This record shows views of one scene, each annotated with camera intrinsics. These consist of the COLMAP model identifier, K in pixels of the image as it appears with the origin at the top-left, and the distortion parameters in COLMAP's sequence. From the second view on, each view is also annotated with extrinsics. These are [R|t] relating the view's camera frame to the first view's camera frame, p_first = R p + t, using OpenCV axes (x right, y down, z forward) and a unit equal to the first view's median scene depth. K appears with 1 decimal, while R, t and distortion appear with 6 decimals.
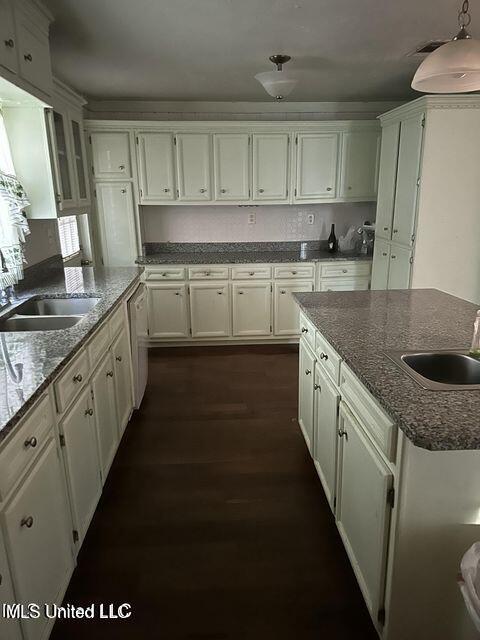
lens RADIAL K [[455.6, 0, 240.0], [0, 455.6, 320.0], [0, 0, 1]] dist [0.173643, -0.278660]
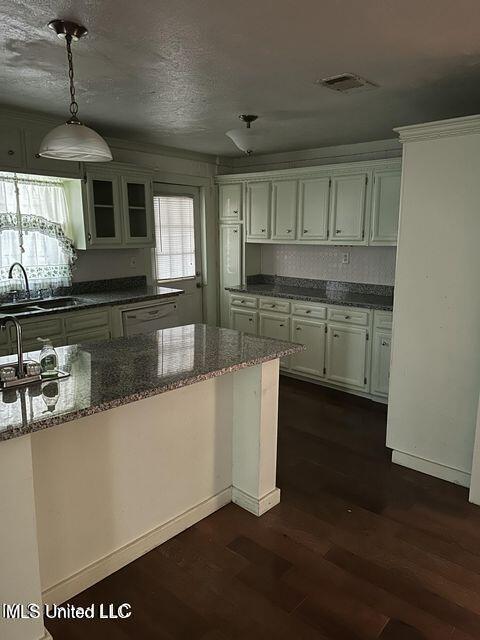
lens RADIAL K [[455.6, 0, 240.0], [0, 455.6, 320.0], [0, 0, 1]] dist [0.173643, -0.278660]
pose [[0.700647, 0.151672, -0.697201, 0.626973], [-0.196364, 0.980401, 0.015946, -0.069337], [0.685956, 0.125733, 0.716698, 0.173135]]
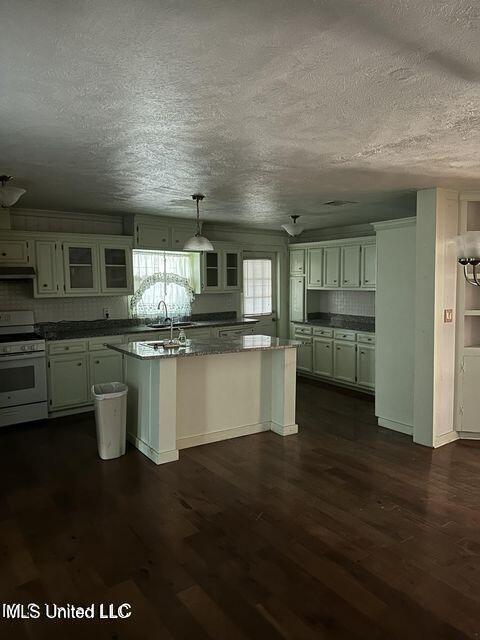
lens RADIAL K [[455.6, 0, 240.0], [0, 455.6, 320.0], [0, 0, 1]] dist [0.173643, -0.278660]
pose [[0.519652, 0.083983, -0.850240, 1.083311], [-0.225882, 0.973252, -0.041922, -0.015749], [0.823978, 0.213839, 0.524723, -0.046952]]
